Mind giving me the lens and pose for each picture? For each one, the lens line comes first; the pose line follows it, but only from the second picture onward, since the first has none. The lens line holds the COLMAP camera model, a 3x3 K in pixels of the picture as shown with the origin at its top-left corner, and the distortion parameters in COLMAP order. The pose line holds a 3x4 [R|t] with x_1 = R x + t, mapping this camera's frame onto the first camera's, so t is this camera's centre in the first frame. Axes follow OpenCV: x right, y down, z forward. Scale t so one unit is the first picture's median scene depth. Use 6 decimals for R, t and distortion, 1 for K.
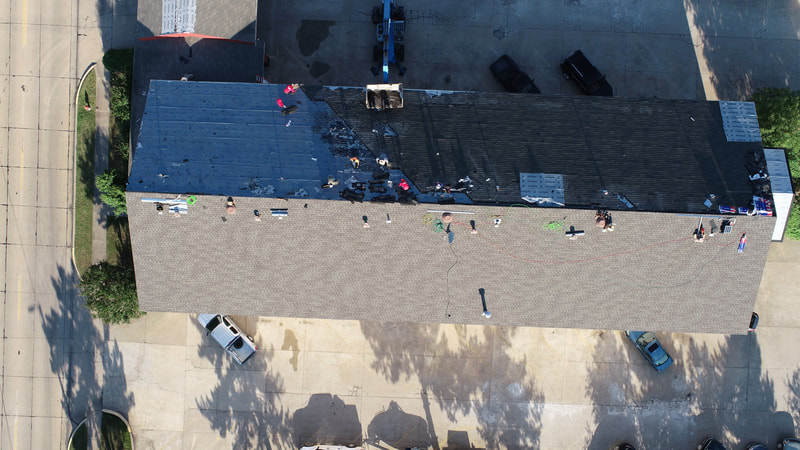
lens RADIAL K [[534.5, 0, 399.0], [0, 534.5, 223.1], [0, 0, 1]] dist [-0.004383, 0.000223]
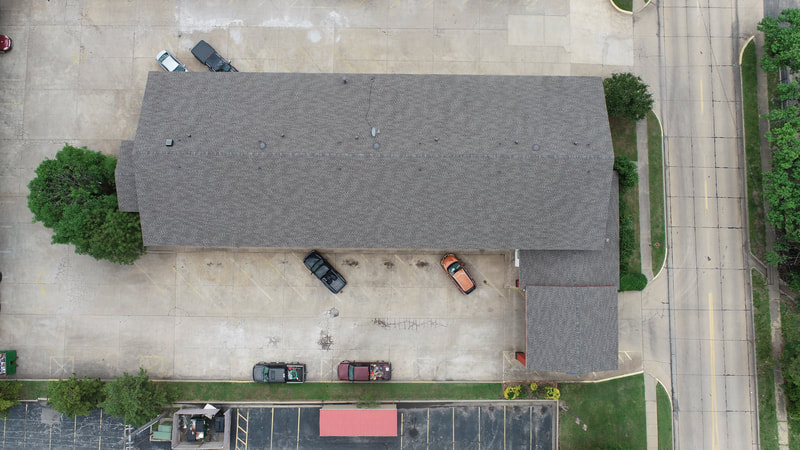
lens RADIAL K [[534.5, 0, 399.0], [0, 534.5, 223.1], [0, 0, 1]] dist [-0.004383, 0.000223]
pose [[-0.999530, 0.028416, -0.011503, 0.049987], [-0.029066, -0.997719, 0.060923, -0.259192], [-0.009746, 0.061228, 0.998076, -0.304554]]
